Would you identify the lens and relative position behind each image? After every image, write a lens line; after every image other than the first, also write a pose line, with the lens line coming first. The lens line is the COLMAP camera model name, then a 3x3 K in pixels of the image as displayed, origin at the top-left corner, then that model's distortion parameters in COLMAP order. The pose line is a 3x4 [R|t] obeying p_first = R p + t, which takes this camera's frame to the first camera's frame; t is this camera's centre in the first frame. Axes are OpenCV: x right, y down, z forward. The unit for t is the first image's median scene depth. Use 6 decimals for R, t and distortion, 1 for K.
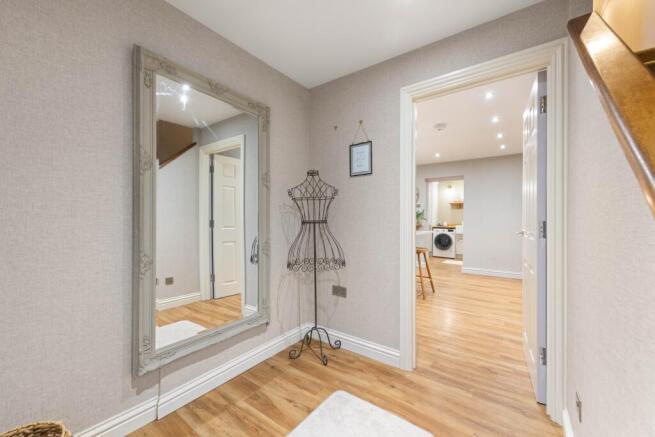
lens RADIAL K [[260.3, 0, 327.5], [0, 260.3, 218.5], [0, 0, 1]] dist [-0.000413, -0.000826]
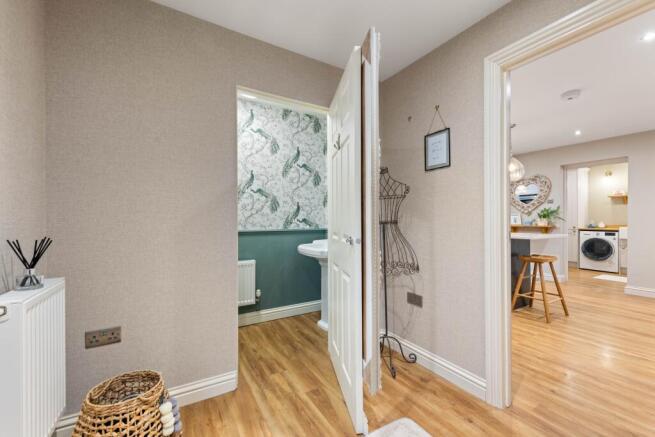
lens RADIAL K [[267.7, 0, 325.6], [0, 267.7, 219.5], [0, 0, 1]] dist [0.001553, -0.000317]
pose [[0.921461, -0.005994, -0.388425, 0.128540], [0.006641, 0.999978, 0.000323, 0.000860], [0.388415, -0.002877, 0.921480, 0.028593]]
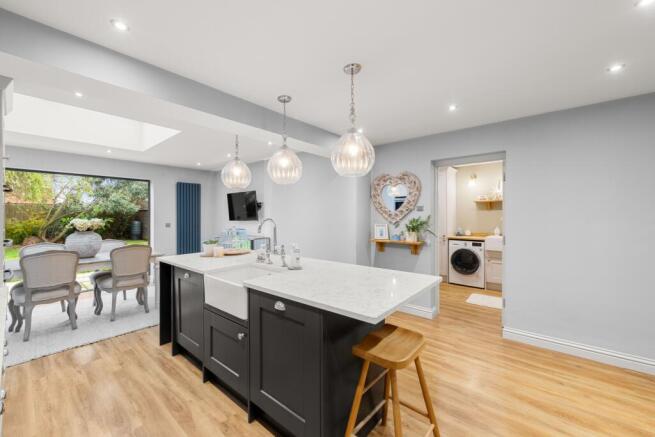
lens RADIAL K [[266.7, 0, 317.2], [0, 266.7, 213.9], [0, 0, 1]] dist [0.000474, -0.000017]
pose [[0.996589, -0.005802, -0.082318, 0.504971], [0.005343, 0.999969, -0.005805, -0.102274], [0.082350, 0.005345, 0.996589, 1.164652]]
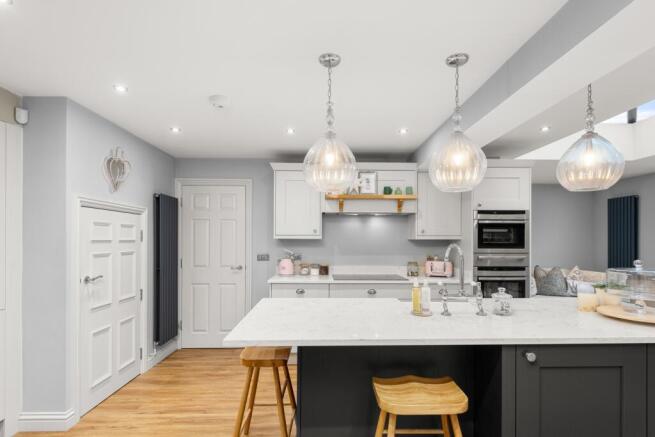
lens RADIAL K [[314.4, 0, 327.5], [0, 314.4, 241.1], [0, 0, 1]] dist [0.001468, 0.000211]
pose [[-0.789176, -0.002349, -0.614163, 1.061810], [-0.005433, 0.999980, 0.003156, -0.099002], [0.614143, 0.005828, -0.789173, 2.677628]]
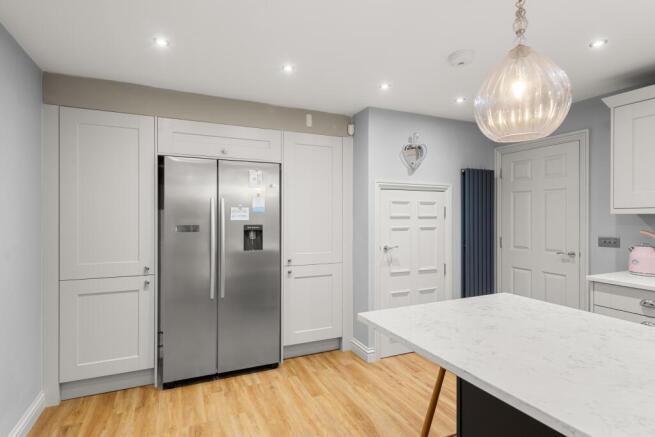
lens RADIAL K [[333.8, 0, 323.1], [0, 333.8, 216.5], [0, 0, 1]] dist [0.003774, 0.000354]
pose [[-0.872961, -0.004062, 0.487774, 0.573273], [-0.001661, 0.999984, 0.005355, -0.100628], [-0.487788, 0.003865, -0.872954, 2.677296]]
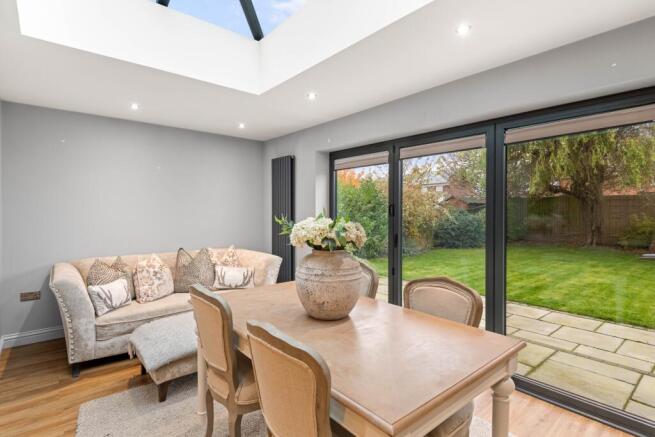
lens RADIAL K [[333.8, 0, 323.1], [0, 333.8, 216.5], [0, 0, 1]] dist [0.003774, 0.000354]
pose [[-0.234136, 0.016112, -0.972070, -0.283656], [-0.002077, 0.999852, 0.017072, -0.104911], [0.972202, 0.006016, -0.234067, 2.888602]]
